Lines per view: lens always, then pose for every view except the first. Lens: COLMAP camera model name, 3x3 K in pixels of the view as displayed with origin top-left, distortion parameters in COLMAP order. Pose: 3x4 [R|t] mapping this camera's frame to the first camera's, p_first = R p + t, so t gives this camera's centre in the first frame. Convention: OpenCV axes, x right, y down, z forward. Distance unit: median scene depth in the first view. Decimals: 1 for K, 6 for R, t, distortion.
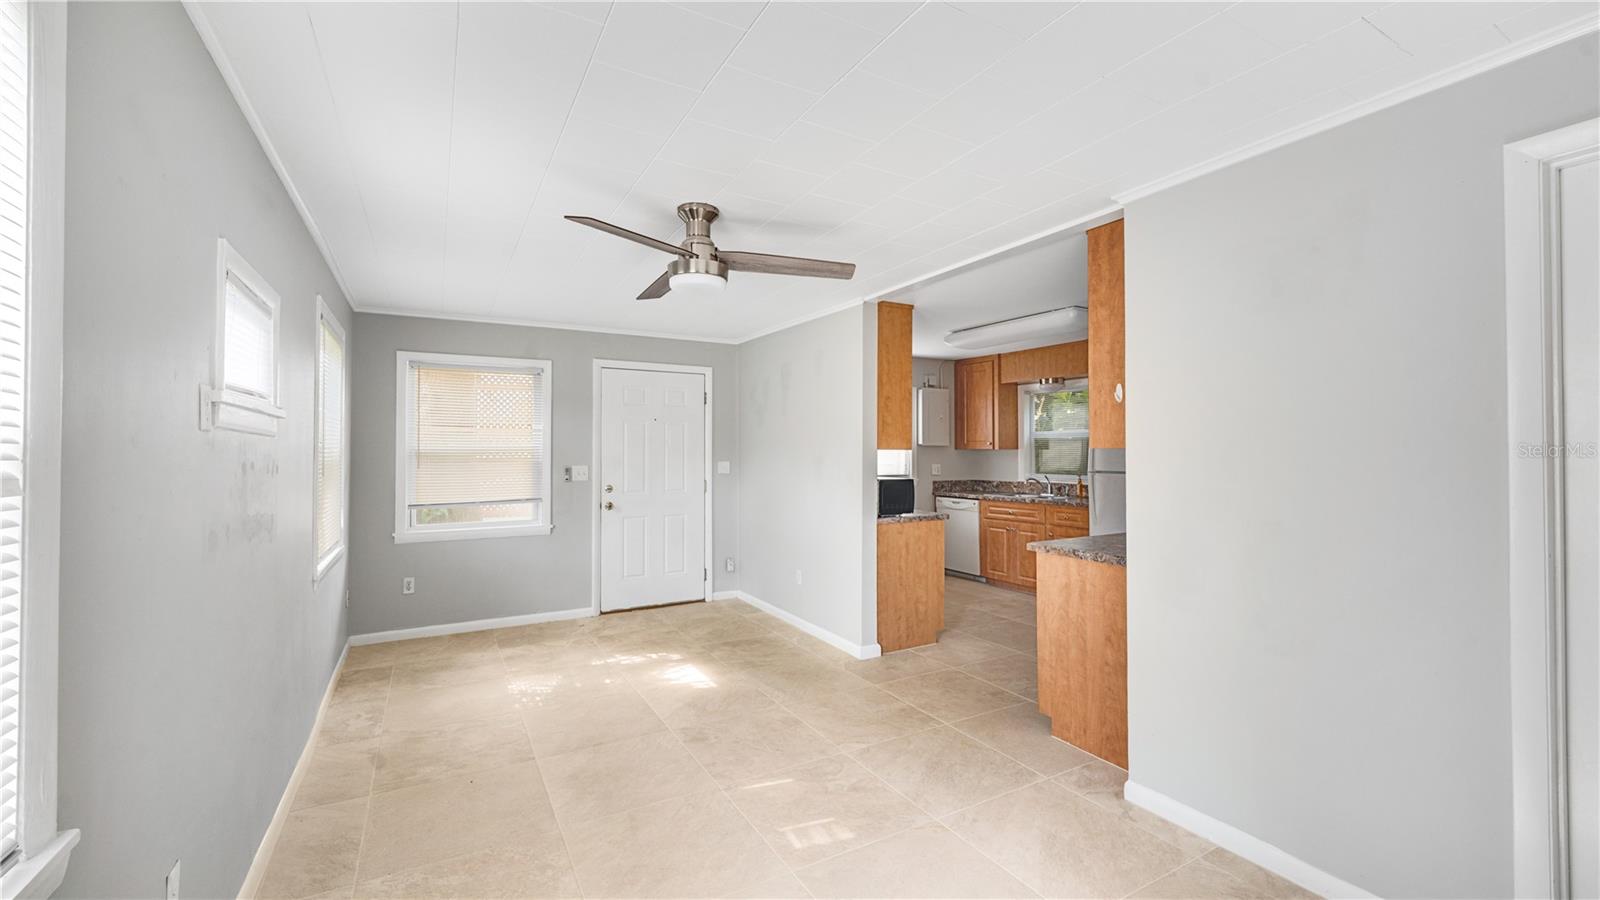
lens RADIAL K [[651.8, 0, 802.2], [0, 651.8, 442.7], [0, 0, 1]] dist [0.000059, -0.001815]
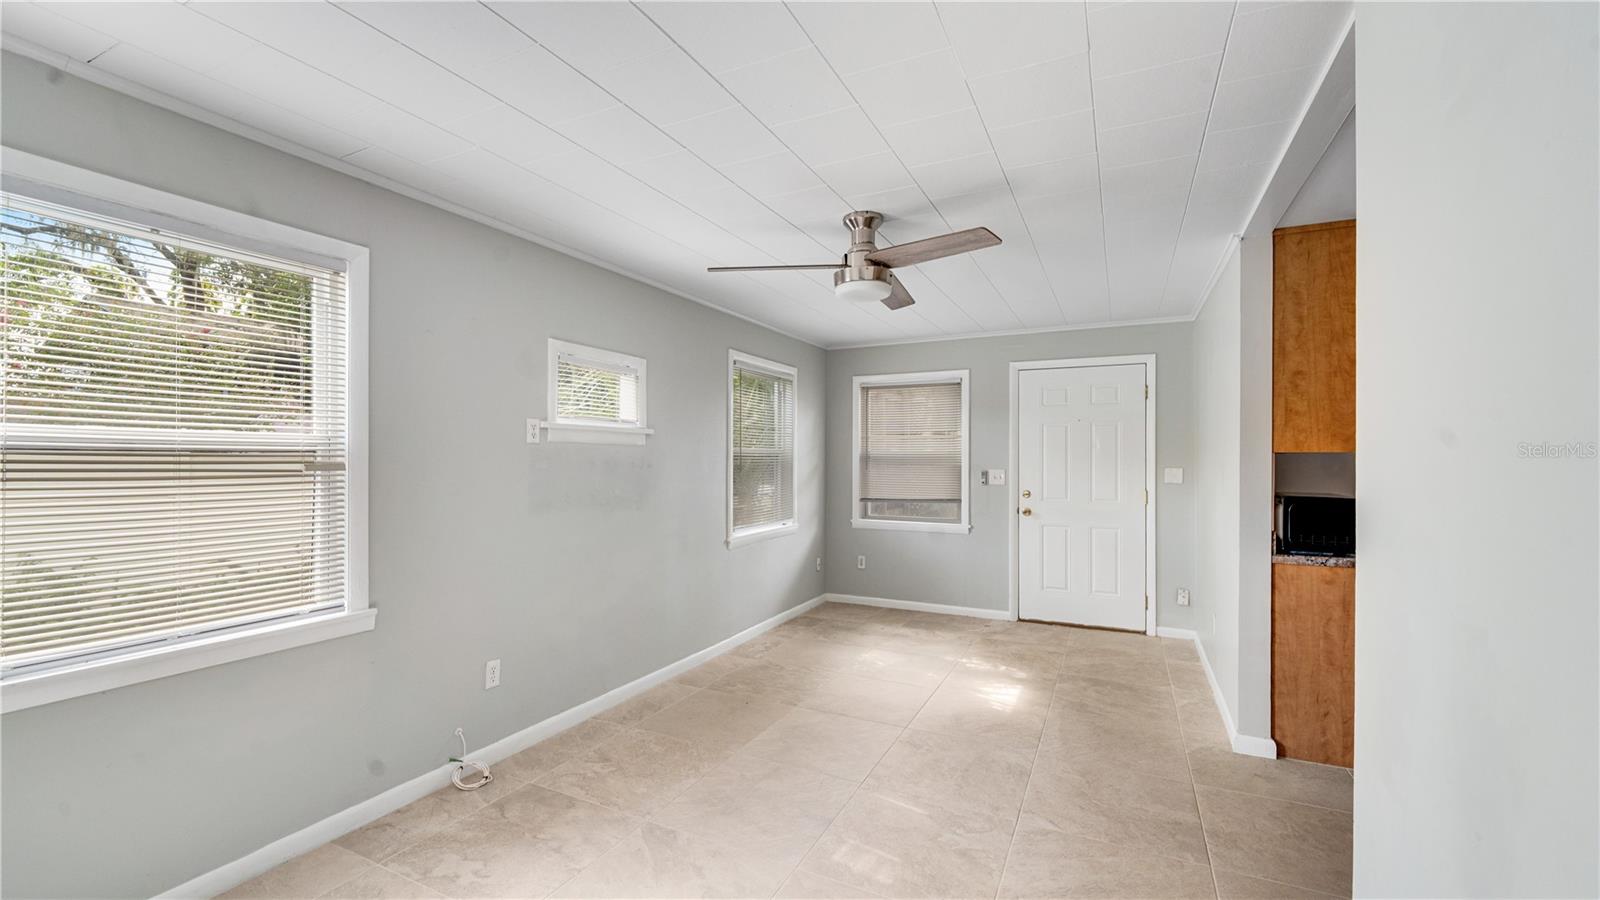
lens RADIAL K [[651.8, 0, 793.7], [0, 651.8, 459.7], [0, 0, 1]] dist [0.000059, -0.001815]
pose [[0.552313, 0.004906, -0.833622, 0.407601], [0.010147, 0.999869, 0.012607, 0.004618], [0.833575, -0.015421, 0.552191, 0.220102]]
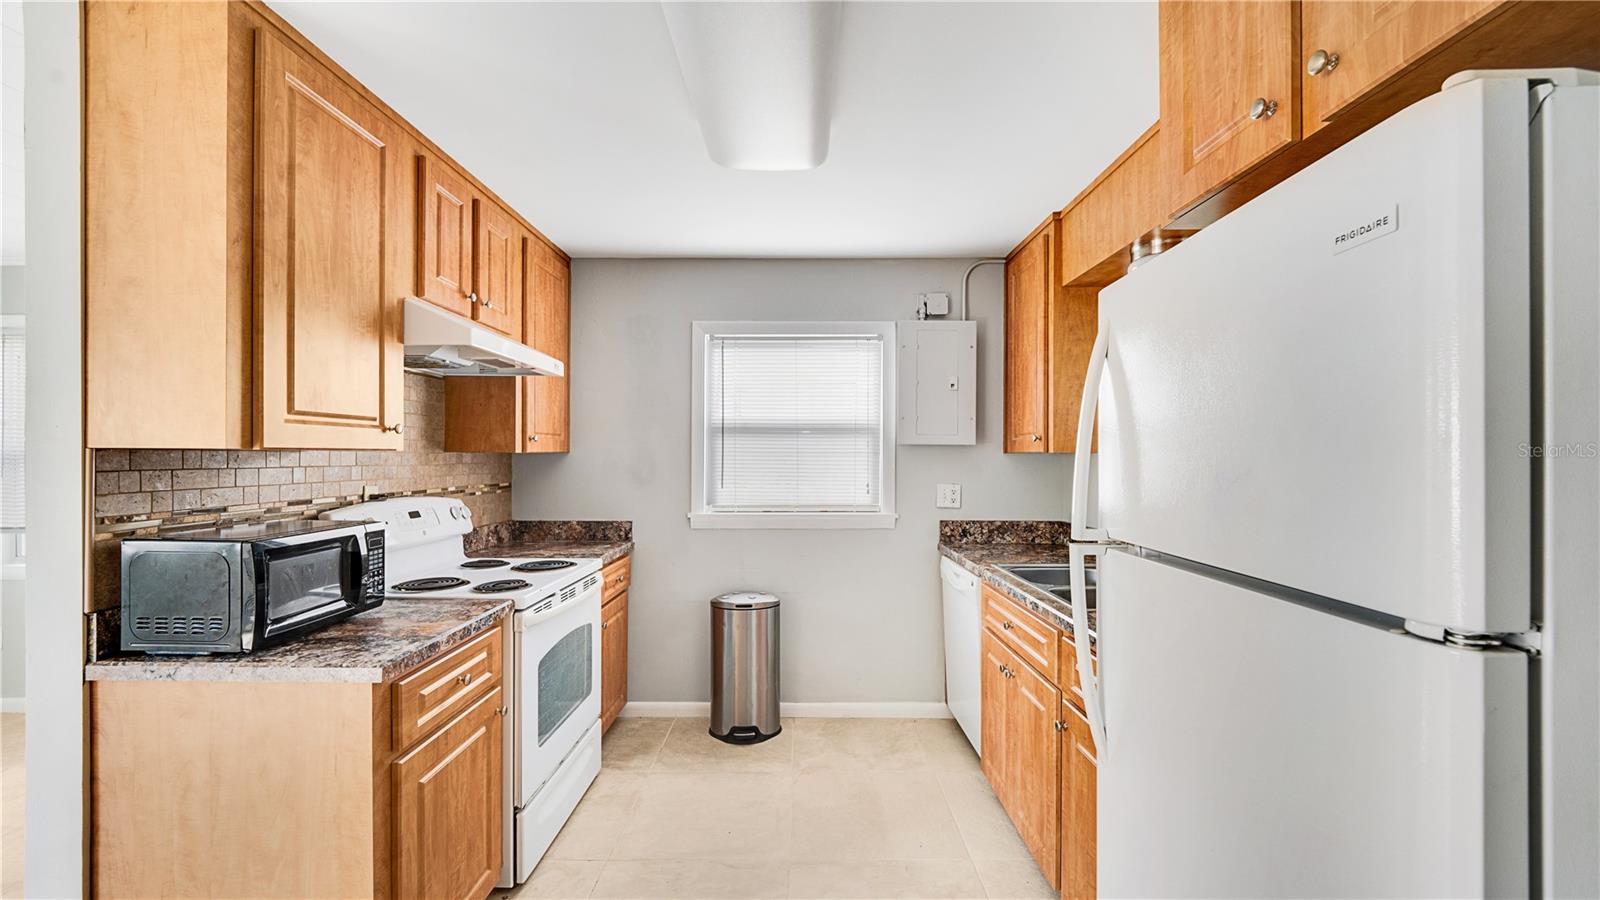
lens RADIAL K [[651.8, 0, 799.5], [0, 651.8, 461.3], [0, 0, 1]] dist [0.000059, -0.001815]
pose [[0.861291, 0.005780, -0.508079, 0.585503], [0.003767, 0.999835, 0.017761, 0.013284], [0.508098, -0.017211, 0.861127, 0.918621]]
